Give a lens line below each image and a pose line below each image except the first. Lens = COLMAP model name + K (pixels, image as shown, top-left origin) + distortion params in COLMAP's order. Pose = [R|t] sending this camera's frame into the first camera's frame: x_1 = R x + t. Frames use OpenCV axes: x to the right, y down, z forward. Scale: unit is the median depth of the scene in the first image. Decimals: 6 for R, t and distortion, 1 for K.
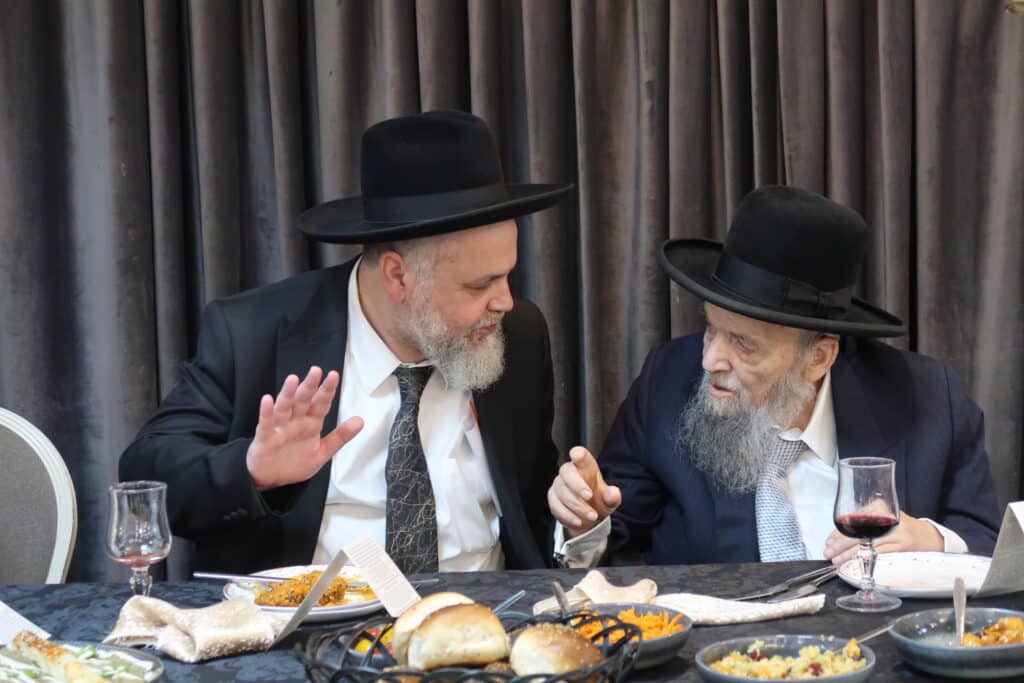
lens RADIAL K [[1819.1, 0, 509.1], [0, 1819.1, 346.5], [0, 0, 1]] dist [-0.066350, 0.000000]
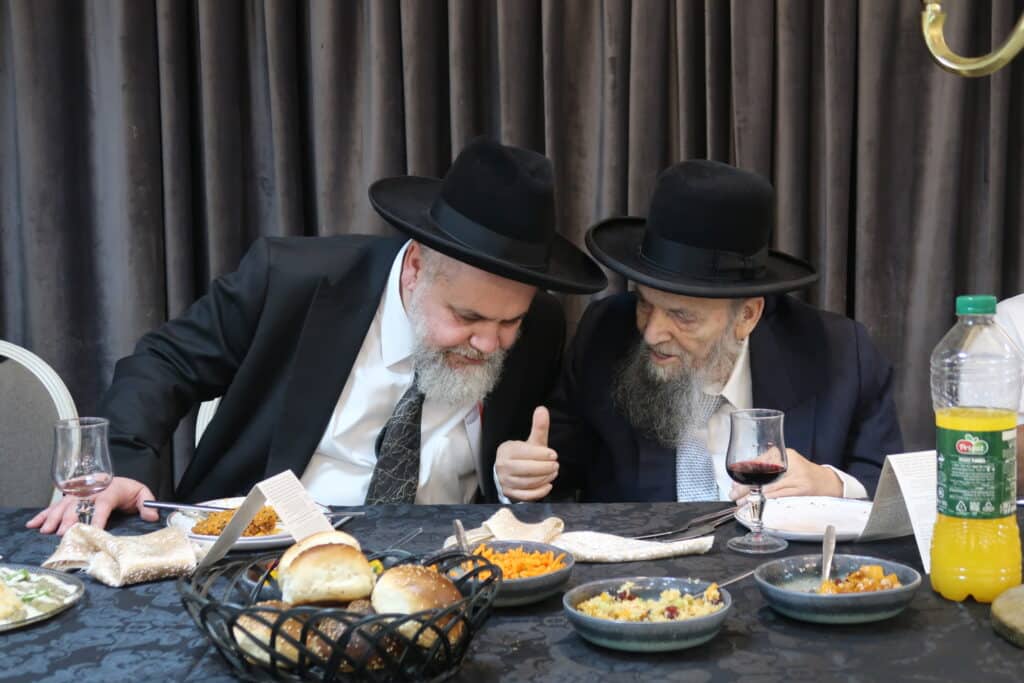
lens RADIAL K [[1576.5, 0, 515.5], [0, 1576.5, 346.5], [0, 0, 1]] dist [-0.067382, 0.000000]
pose [[0.999273, 0.018141, -0.033527, 0.076748], [-0.016992, 0.999269, 0.034256, -0.004376], [0.034124, -0.033662, 0.998851, 0.064114]]
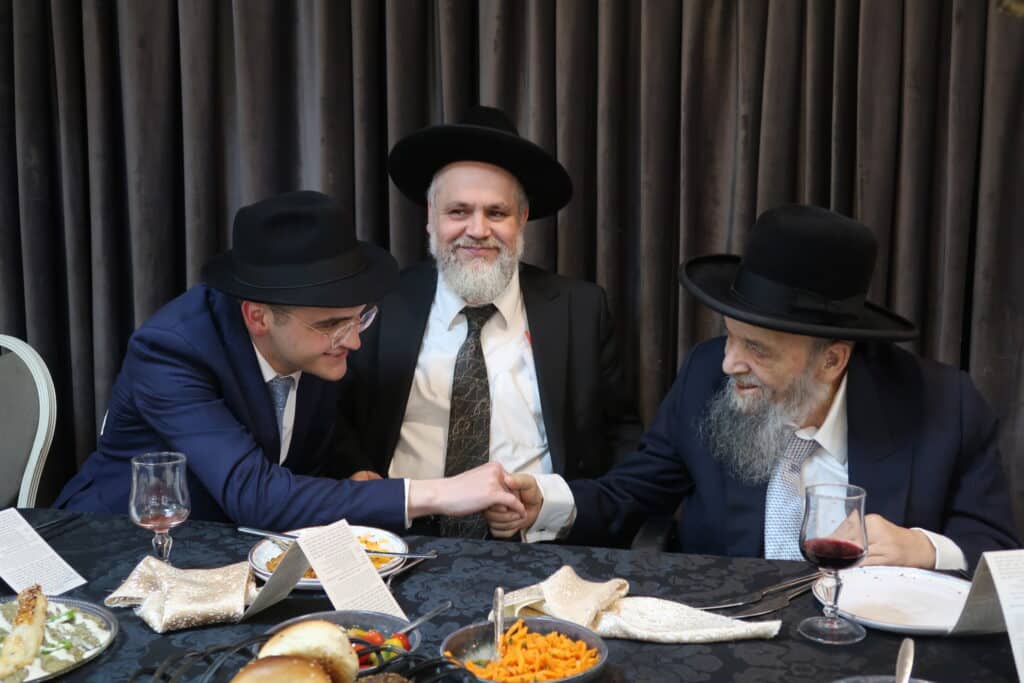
lens RADIAL K [[1109.6, 0, 508.8], [0, 1109.6, 340.5], [0, 0, 1]] dist [-0.002171, 0.000000]
pose [[0.972987, 0.053290, -0.224625, 0.140178], [-0.043999, 0.997964, 0.046171, -0.033099], [0.226628, -0.035040, 0.973351, 0.340700]]
